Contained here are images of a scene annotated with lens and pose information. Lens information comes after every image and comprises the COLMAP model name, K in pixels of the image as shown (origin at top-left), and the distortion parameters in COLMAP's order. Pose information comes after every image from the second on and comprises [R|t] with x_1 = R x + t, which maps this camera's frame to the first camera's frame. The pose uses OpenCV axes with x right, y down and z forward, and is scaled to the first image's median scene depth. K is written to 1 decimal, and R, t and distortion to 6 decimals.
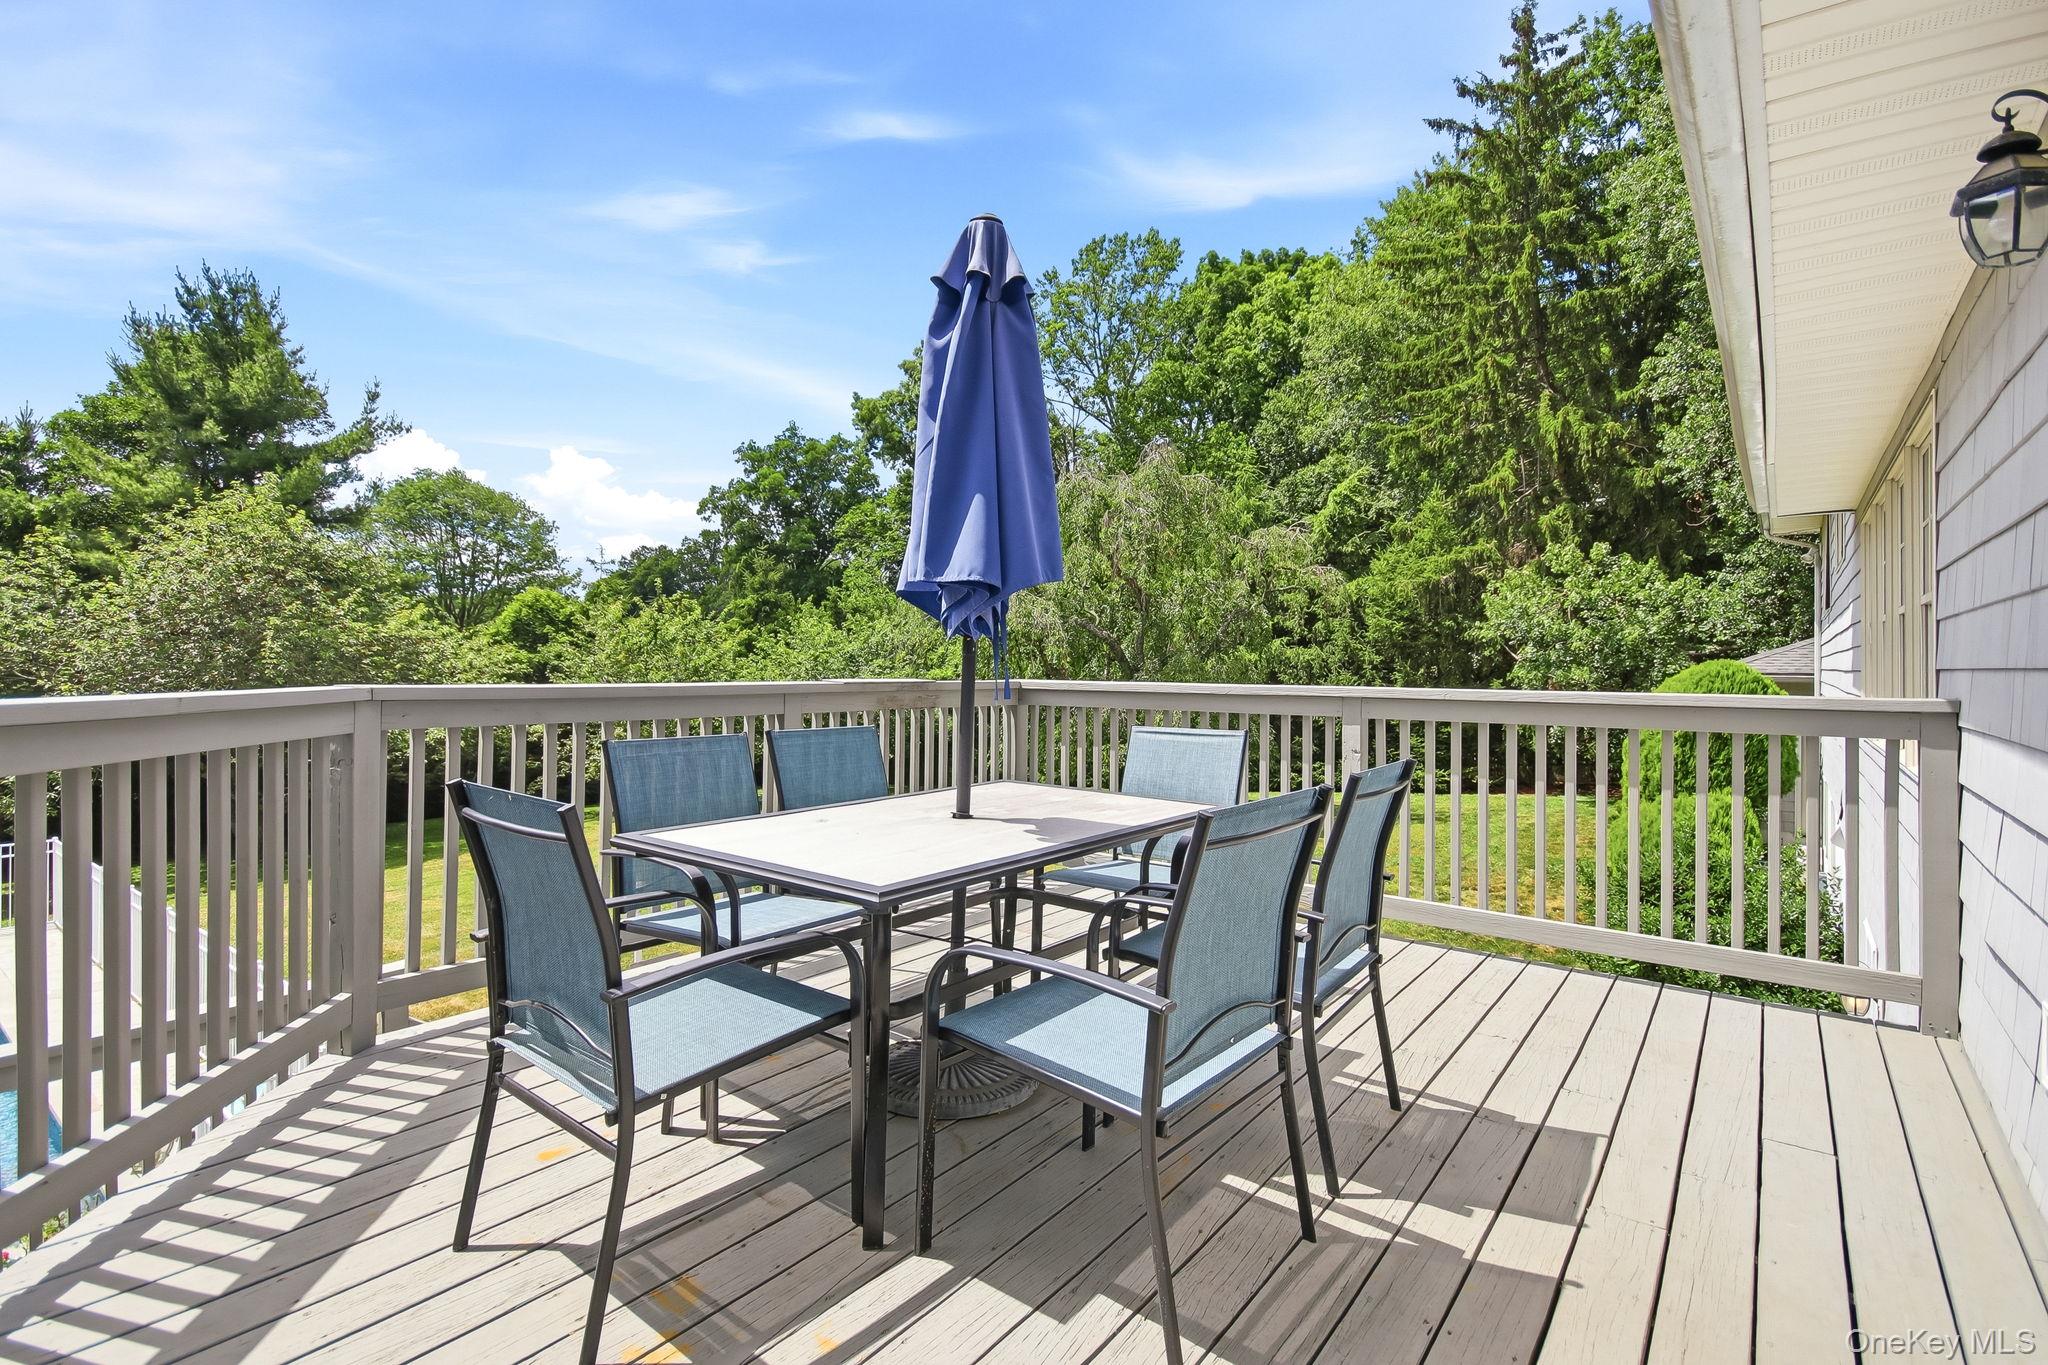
lens RADIAL K [[976.6, 0, 1038.7], [0, 976.6, 651.9], [0, 0, 1]] dist [0.000410, -0.000116]
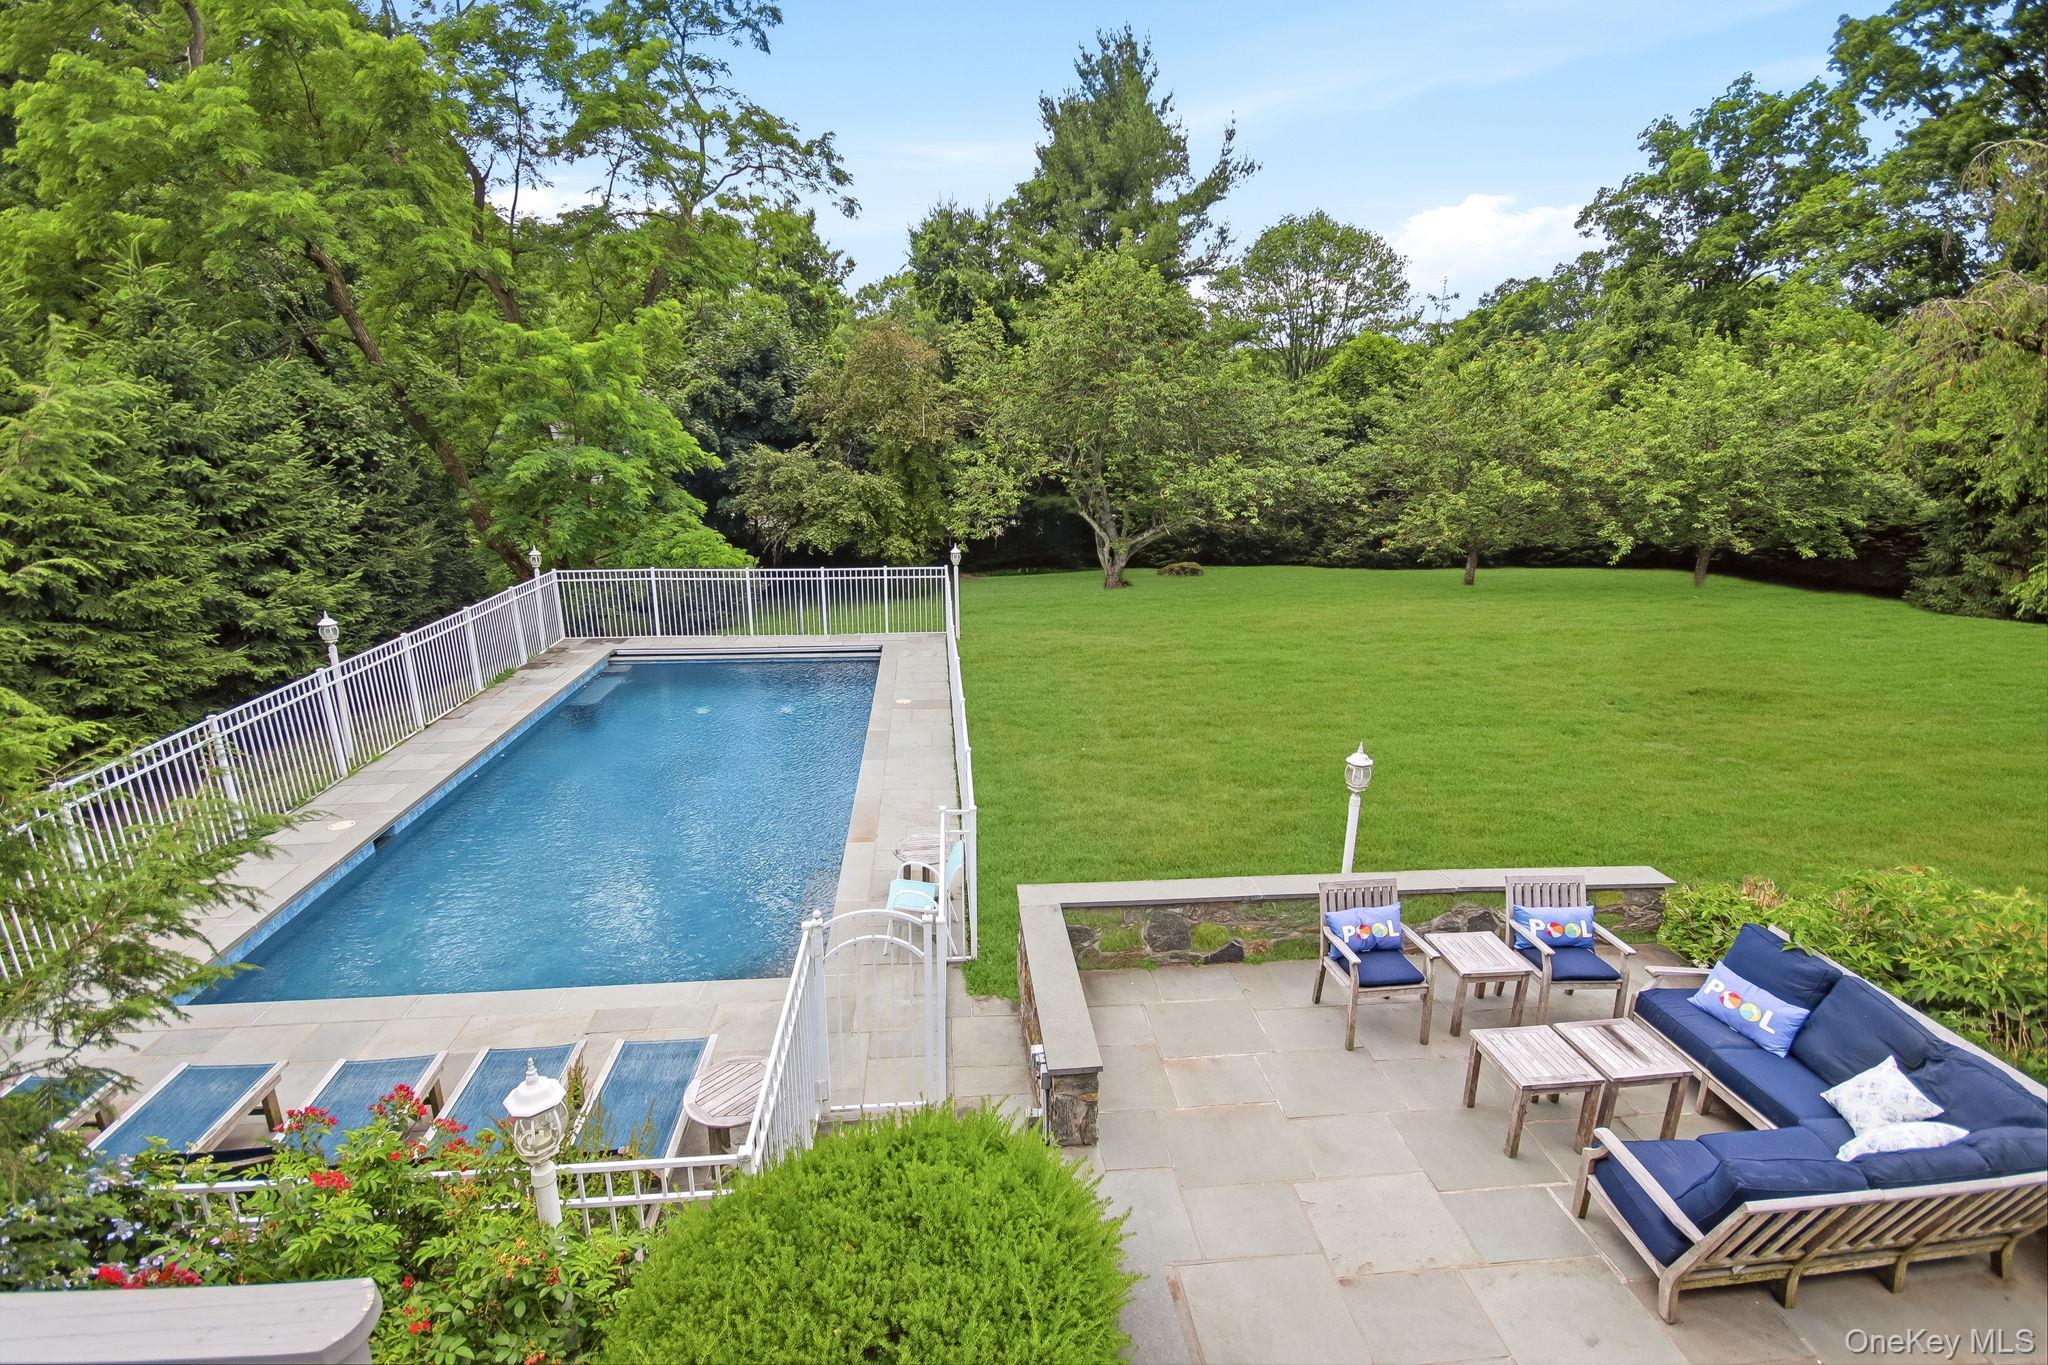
lens RADIAL K [[959.4, 0, 1021.9], [0, 959.4, 687.3], [0, 0, 1]] dist [-0.007975, 0.000662]
pose [[0.673725, 0.200101, -0.711375, -0.016662], [0.009963, 0.960095, 0.279498, 0.000341], [0.738915, -0.195392, 0.644846, 0.074071]]
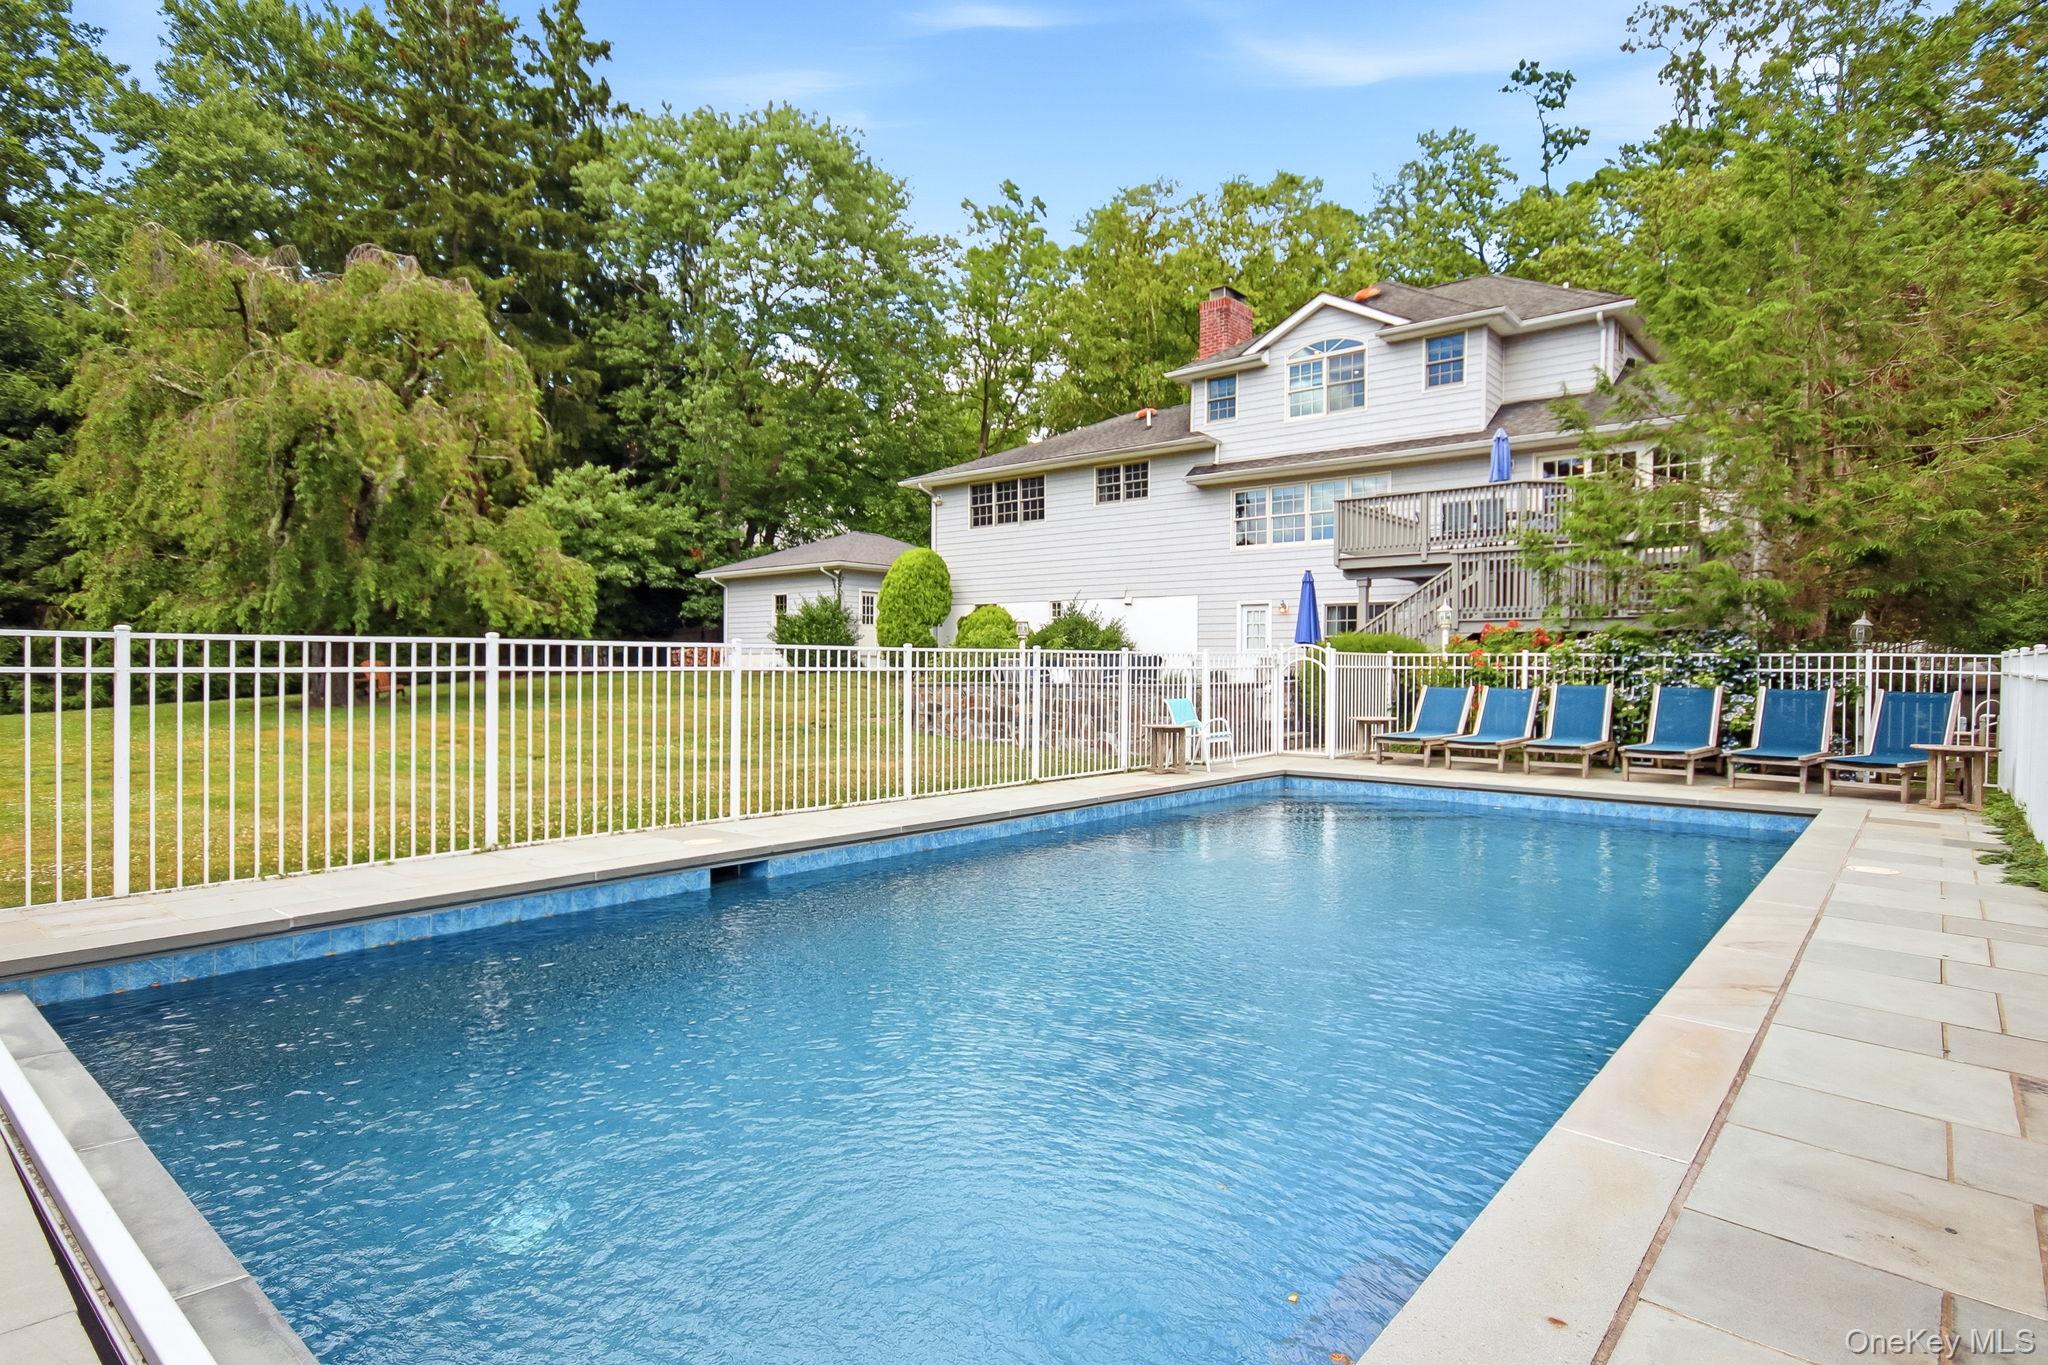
lens RADIAL K [[1054.1, 0, 1014.3], [0, 1054.1, 669.1], [0, 0, 1]] dist [0.020245, 0.000637]
pose [[-0.070699, -0.002058, -0.997496, -0.104899], [0.005777, 0.999980, -0.002472, 0.054289], [0.997481, -0.005938, -0.070686, 0.134671]]
